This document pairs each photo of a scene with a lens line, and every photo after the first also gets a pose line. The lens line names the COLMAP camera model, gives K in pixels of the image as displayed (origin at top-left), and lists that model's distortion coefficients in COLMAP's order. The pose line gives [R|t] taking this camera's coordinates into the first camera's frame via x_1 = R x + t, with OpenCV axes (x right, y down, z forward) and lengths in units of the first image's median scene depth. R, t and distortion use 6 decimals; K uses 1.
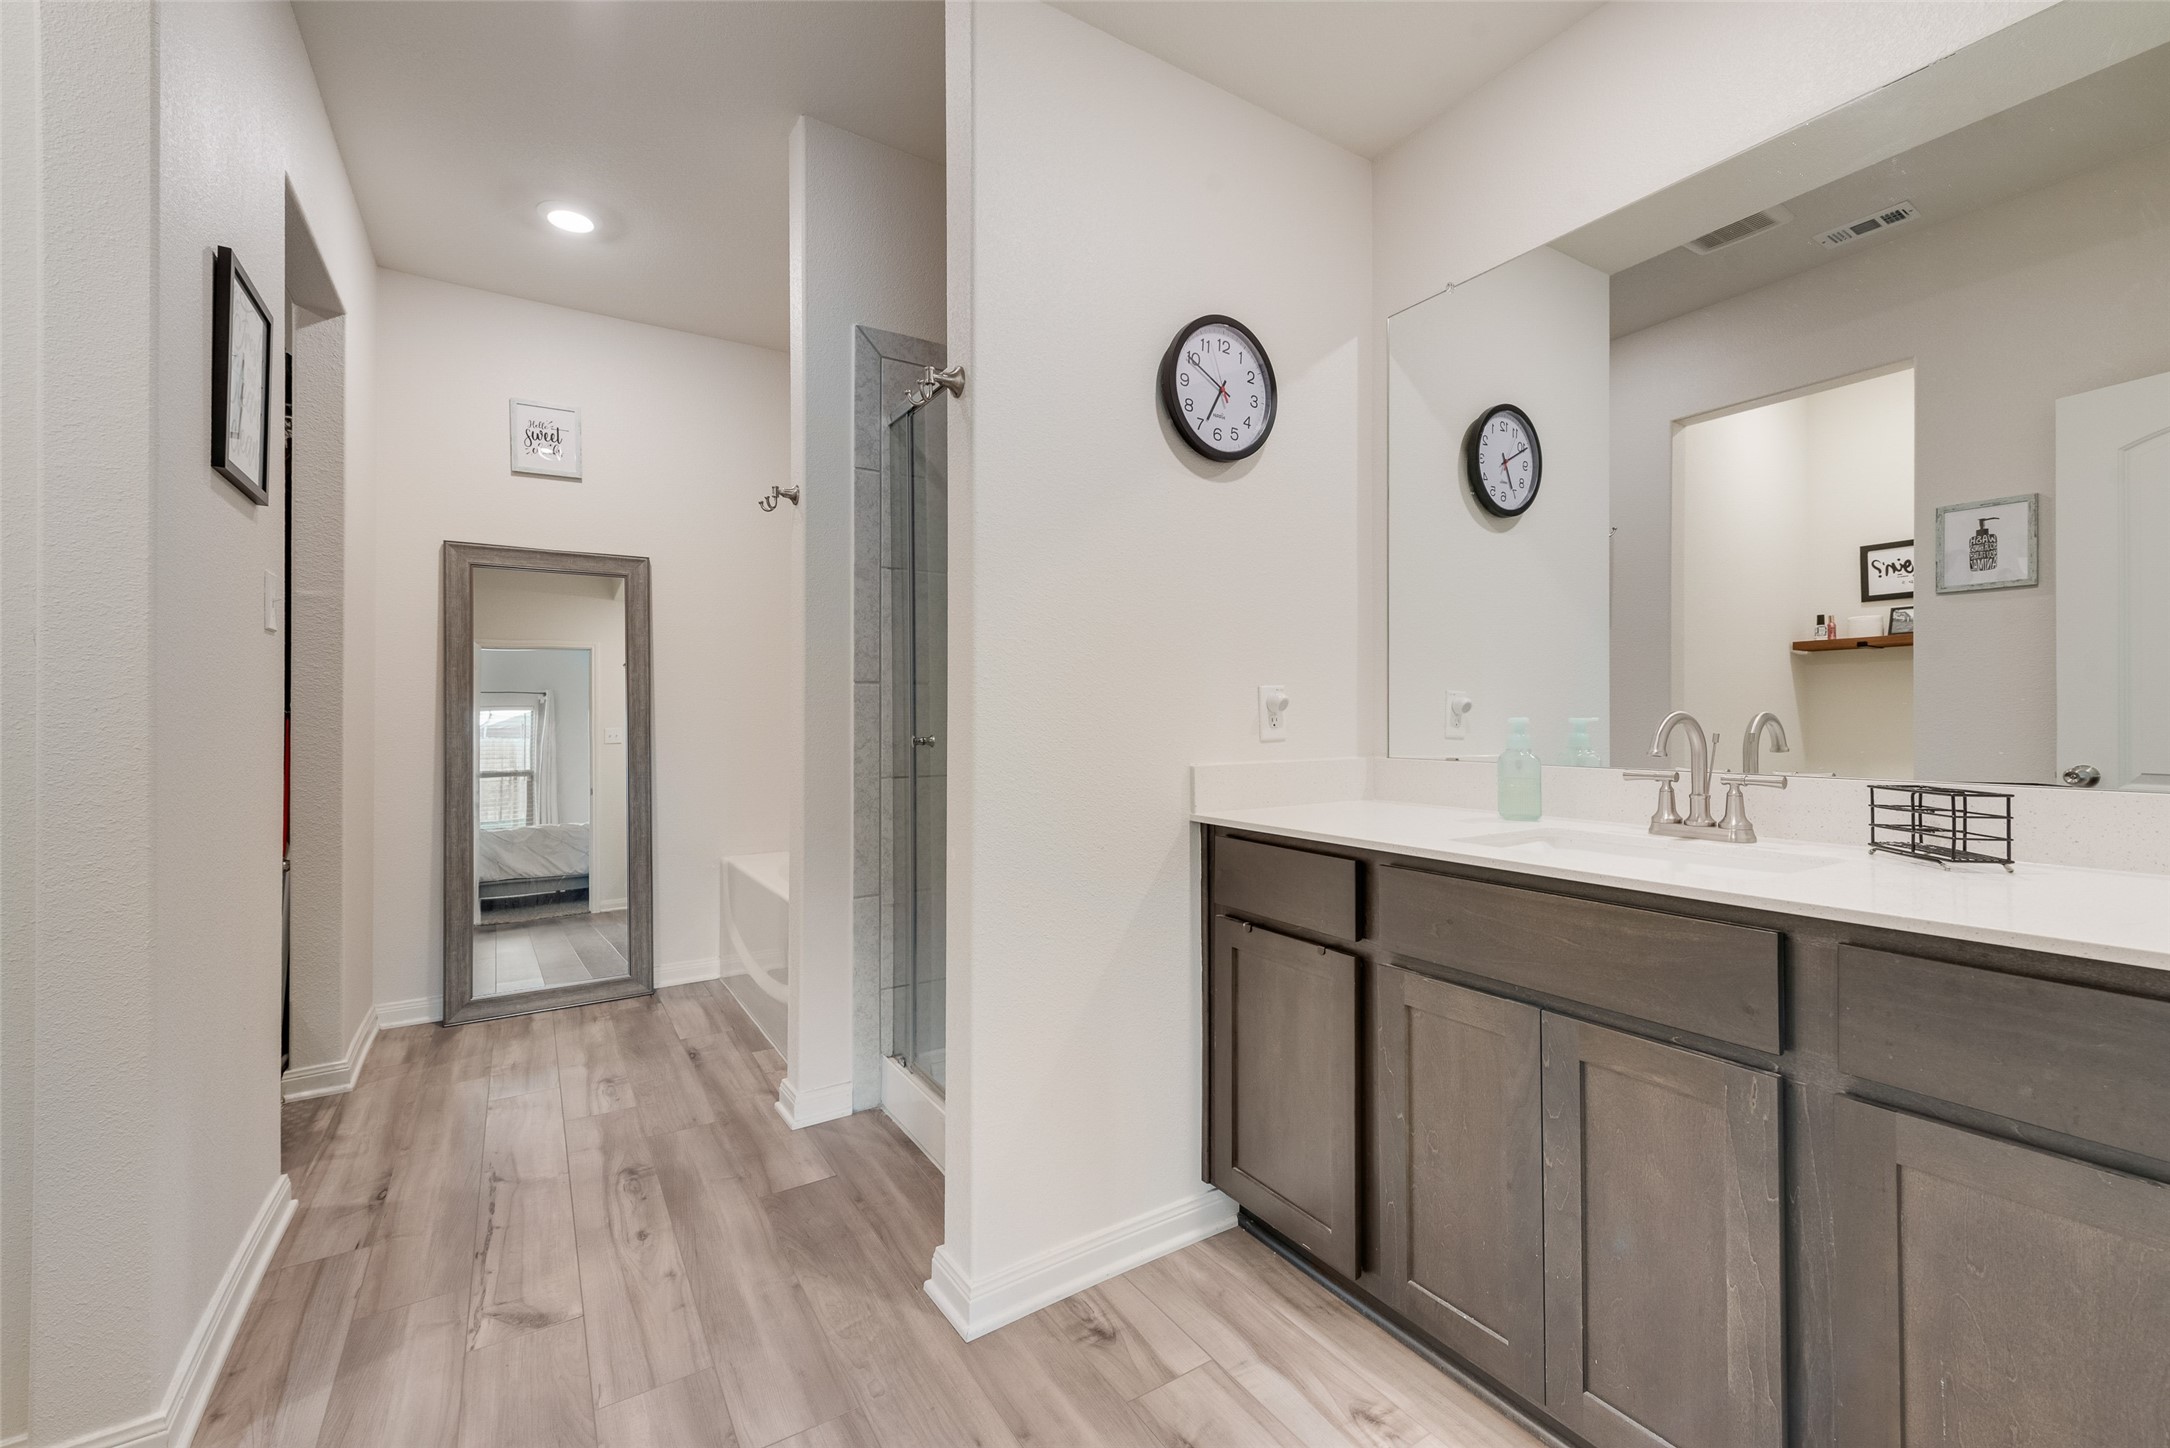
lens RADIAL K [[871.8, 0, 1084.0], [0, 871.8, 720.4], [0, 0, 1]] dist [0.013055, -0.004342]
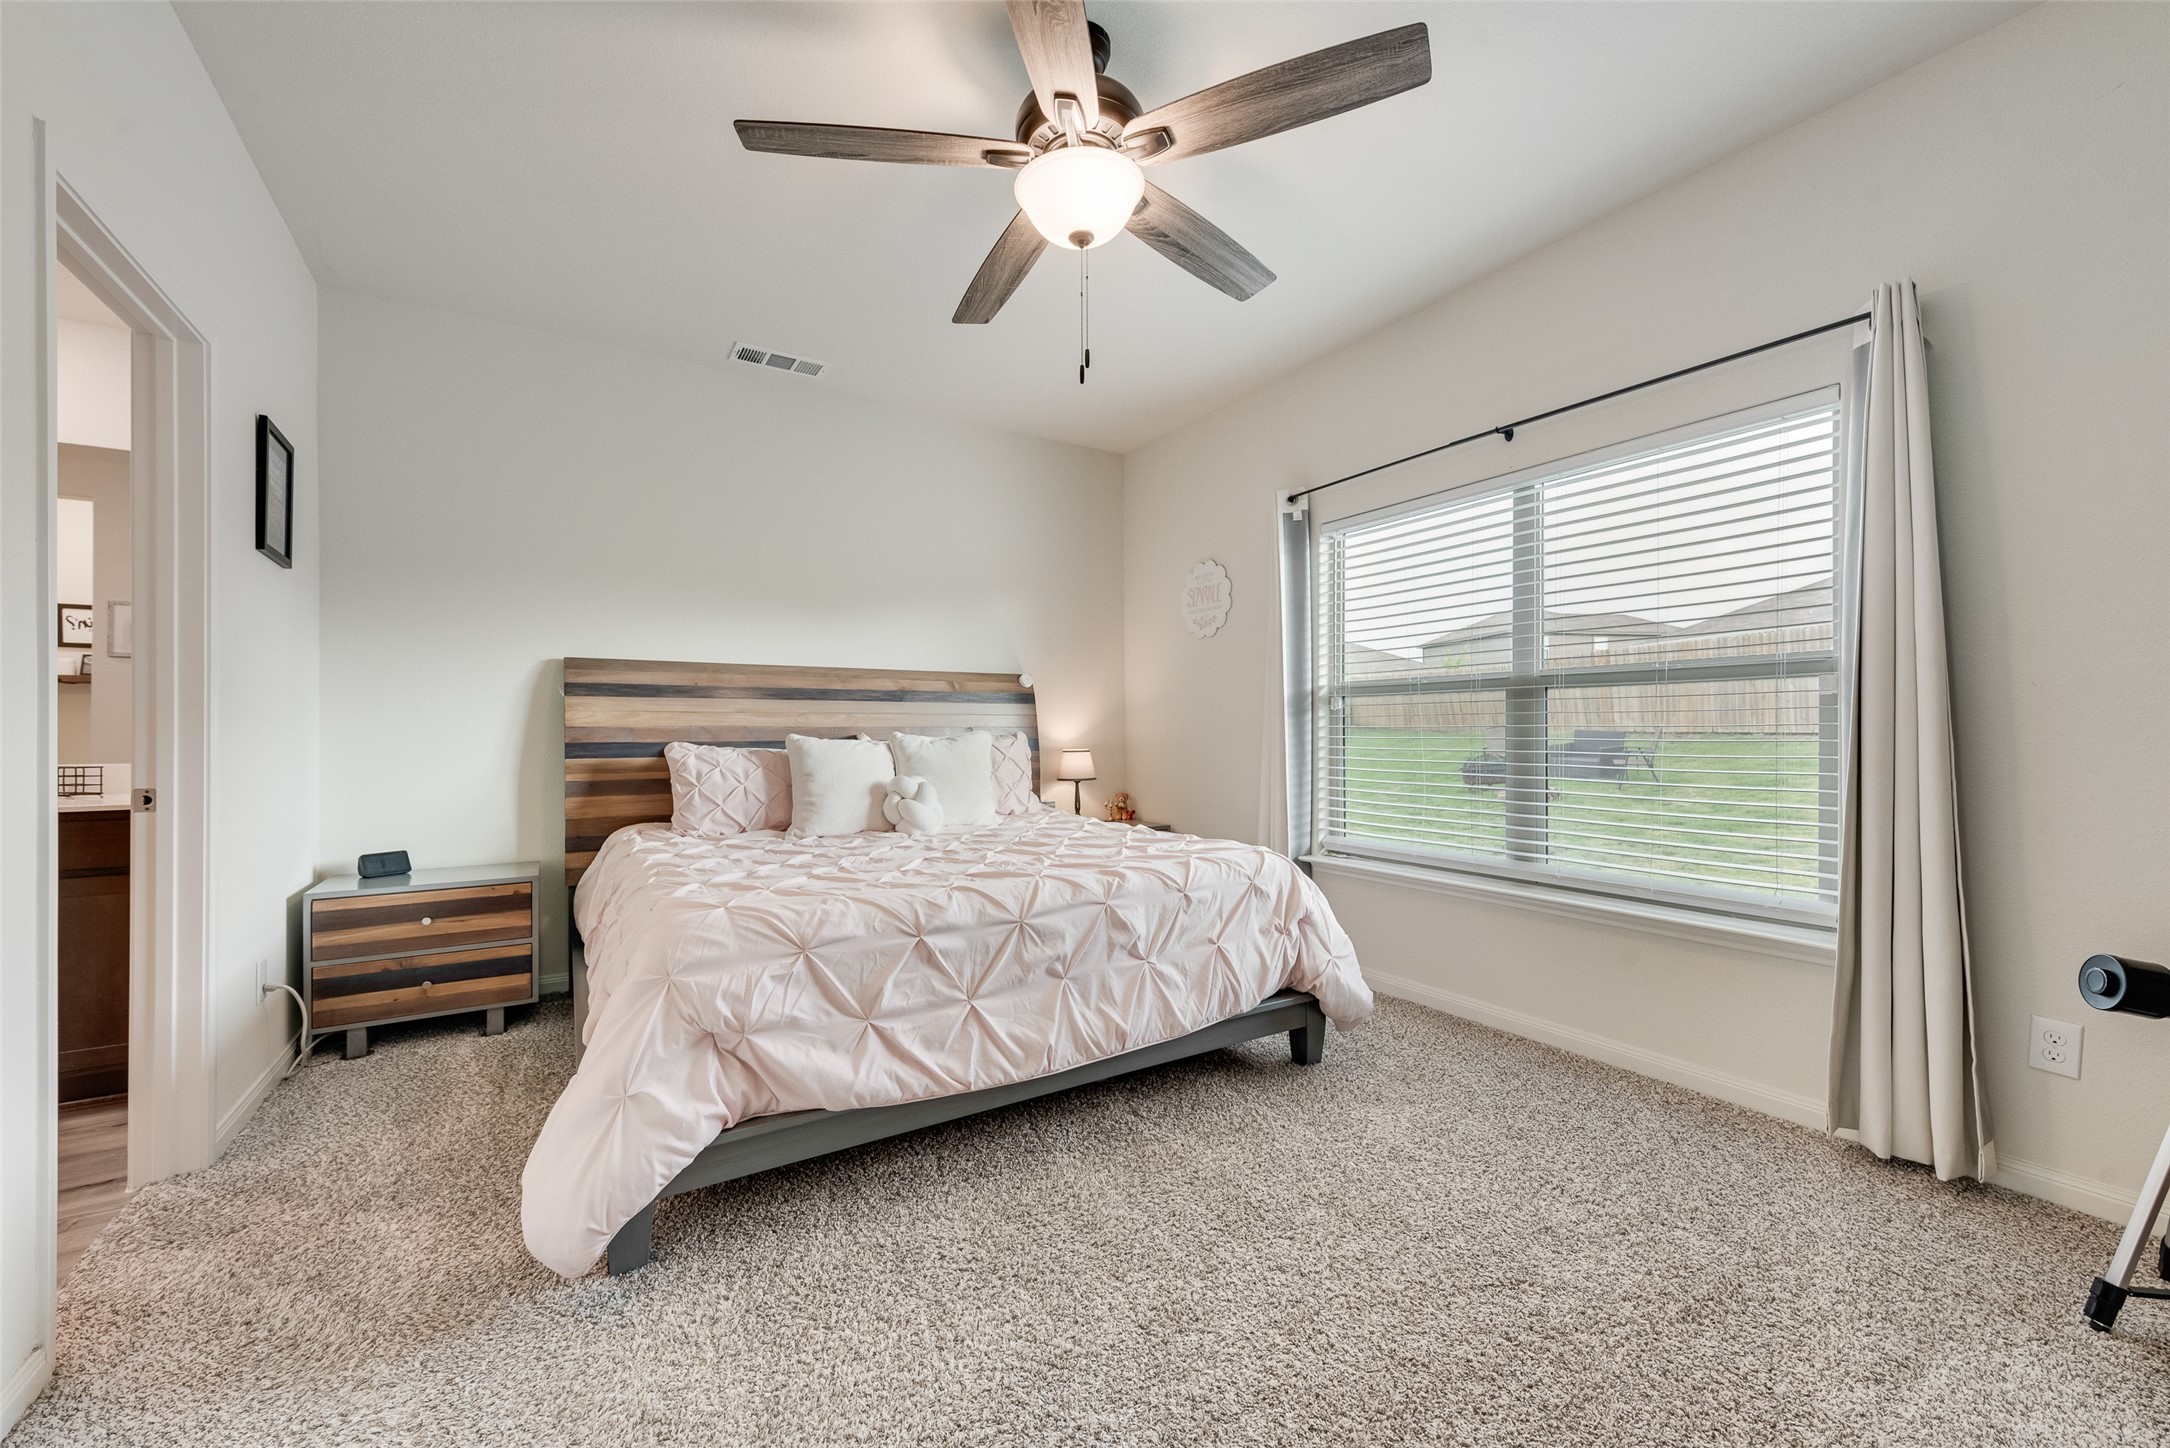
lens RADIAL K [[871.8, 0, 1084.0], [0, 871.8, 720.4], [0, 0, 1]] dist [0.013055, -0.004342]
pose [[-0.006817, 0.018884, 0.999798, -0.410749], [0.004262, 0.999813, -0.018856, 0.002481], [-0.999968, 0.004133, -0.006896, -0.494120]]
